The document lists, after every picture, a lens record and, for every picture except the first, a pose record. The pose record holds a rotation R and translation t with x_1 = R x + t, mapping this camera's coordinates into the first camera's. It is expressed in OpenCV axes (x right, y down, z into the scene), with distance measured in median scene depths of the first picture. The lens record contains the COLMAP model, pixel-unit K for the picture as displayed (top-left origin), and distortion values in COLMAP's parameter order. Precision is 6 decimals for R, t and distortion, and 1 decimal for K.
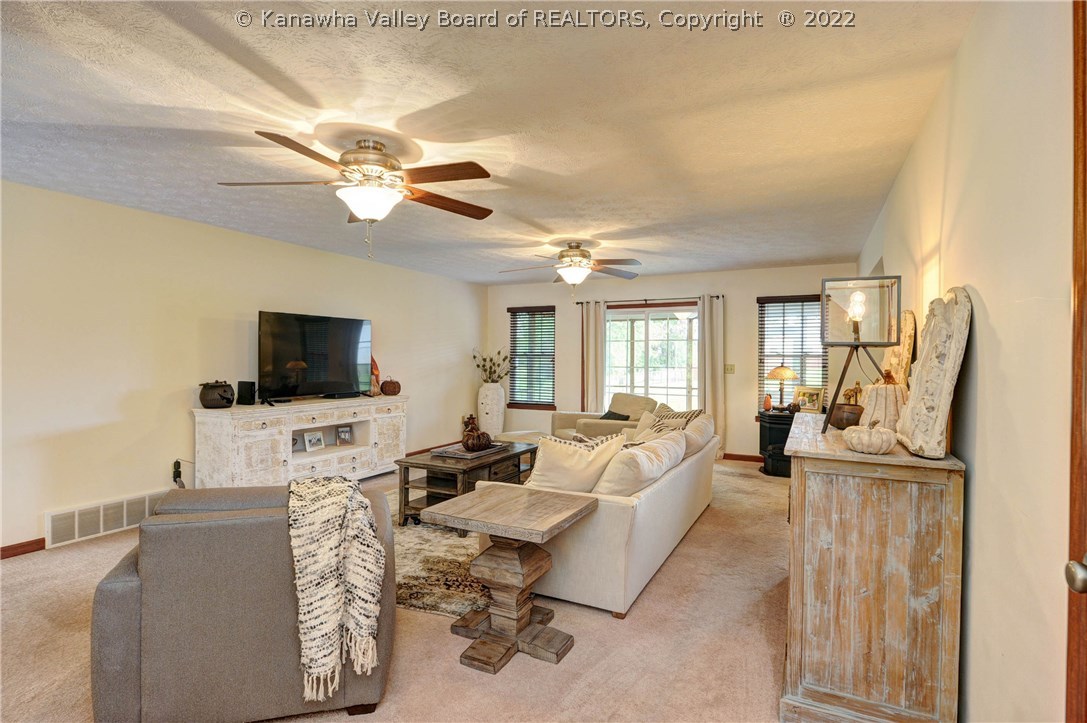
lens RADIAL K [[546.8, 0, 544.1], [0, 546.8, 360.1], [0, 0, 1]] dist [-0.003479, -0.000107]
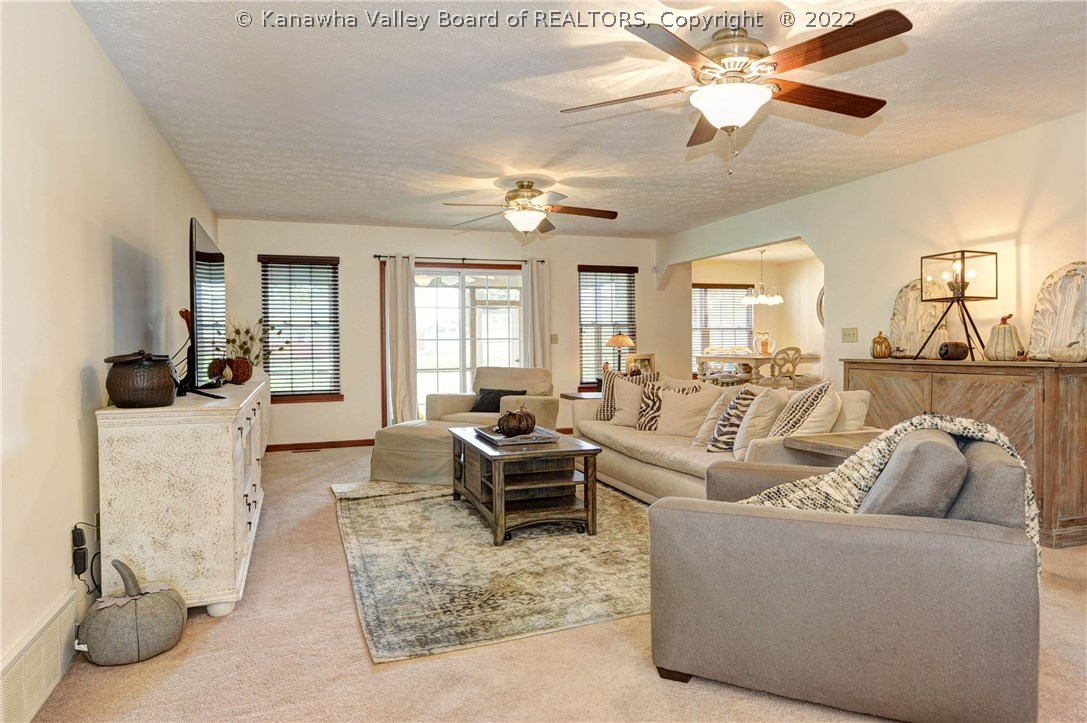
lens RADIAL K [[669.4, 0, 544.2], [0, 669.4, 359.1], [0, 0, 1]] dist [0.000429, 0.000716]
pose [[0.689040, -0.028442, 0.724165, -0.666609], [0.018038, 0.999593, 0.022097, 0.032493], [-0.724499, -0.002164, 0.689273, 0.278349]]
